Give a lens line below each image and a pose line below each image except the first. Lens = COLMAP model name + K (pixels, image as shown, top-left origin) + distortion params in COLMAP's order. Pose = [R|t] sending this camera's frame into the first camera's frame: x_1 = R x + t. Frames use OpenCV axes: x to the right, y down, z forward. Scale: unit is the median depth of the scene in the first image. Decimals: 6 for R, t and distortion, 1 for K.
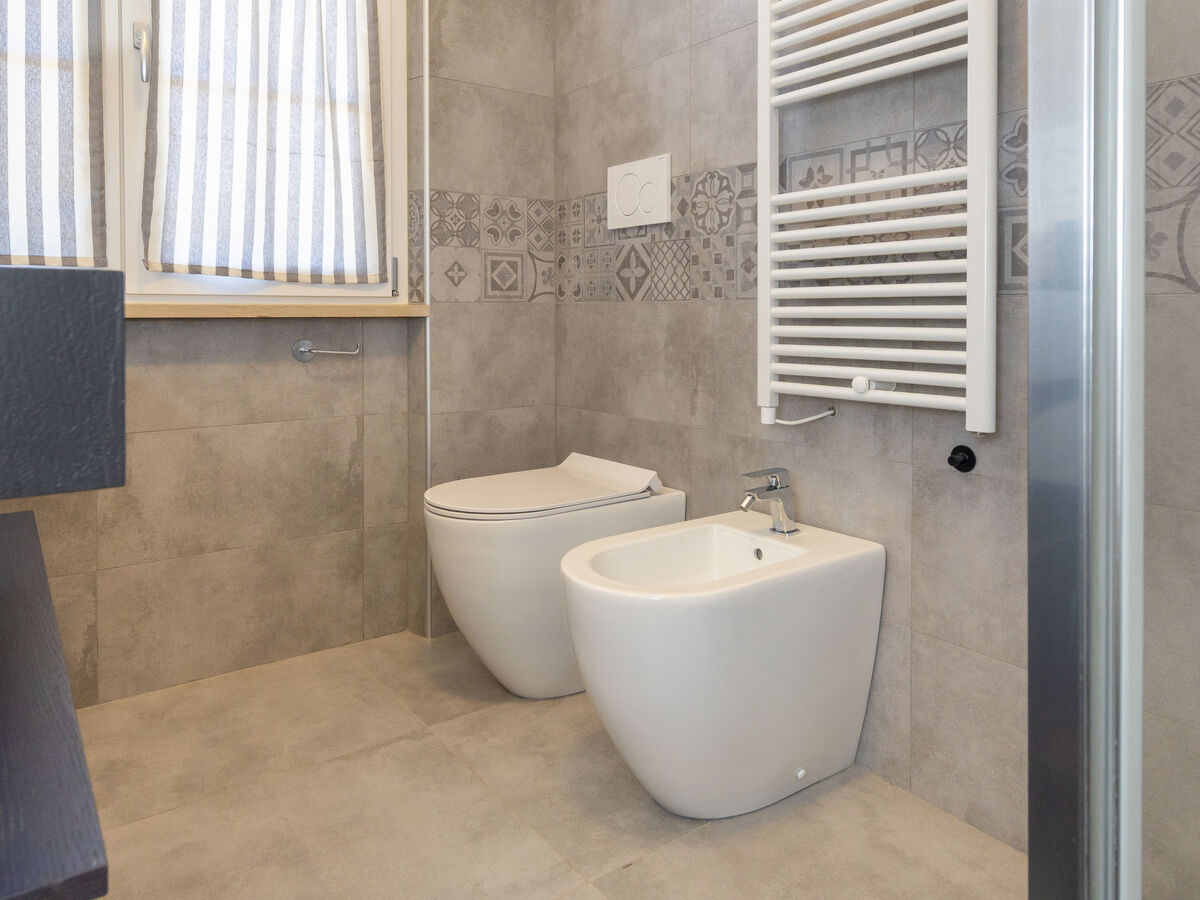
lens RADIAL K [[804.5, 0, 600.0], [0, 804.5, 450.0], [0, 0, 1]] dist [0.005409, 0.000166]
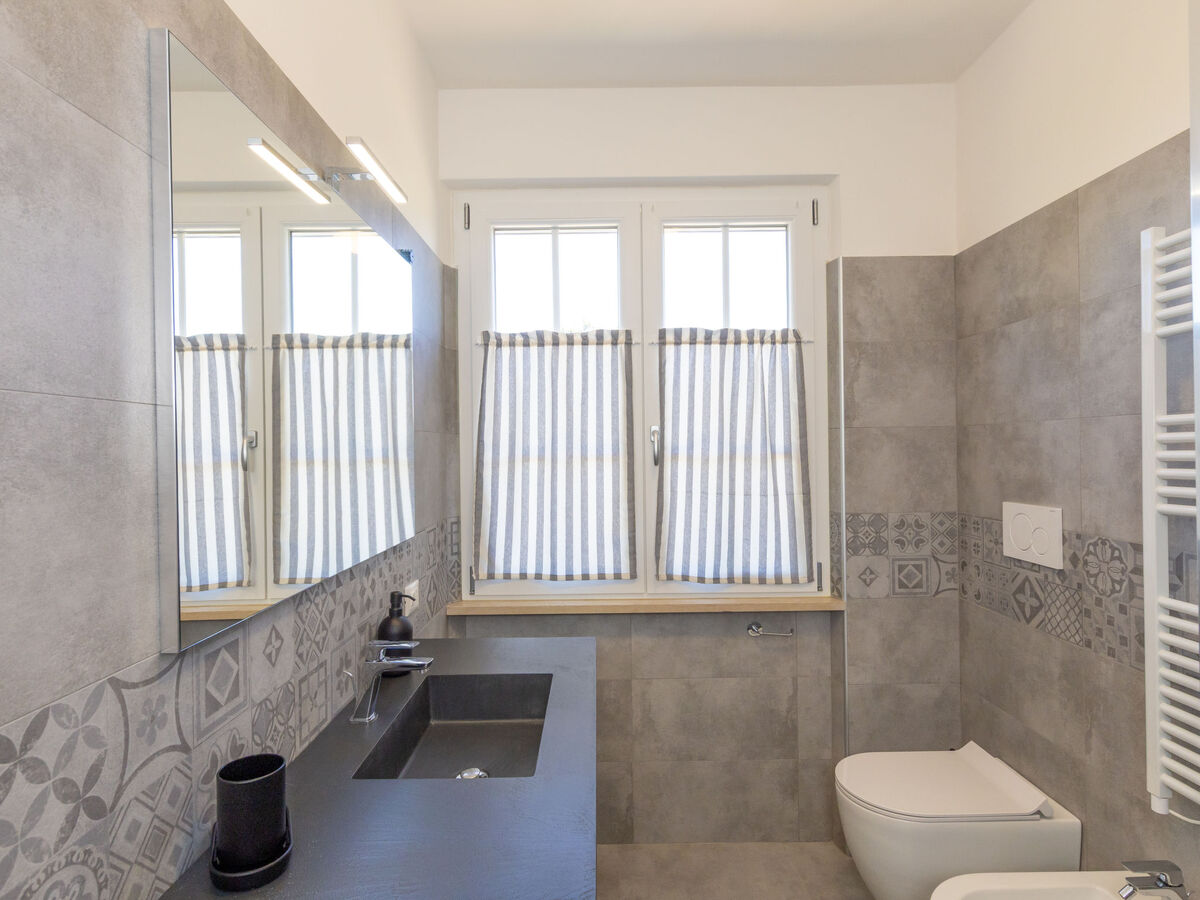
lens RADIAL K [[694.5, 0, 600.0], [0, 694.5, 450.0], [0, 0, 1]] dist [0.004660, -0.000902]
pose [[0.793909, -0.005491, -0.608011, 0.158630], [0.002567, 0.999981, -0.005678, -0.426204], [0.608031, 0.002947, 0.793908, -0.134343]]
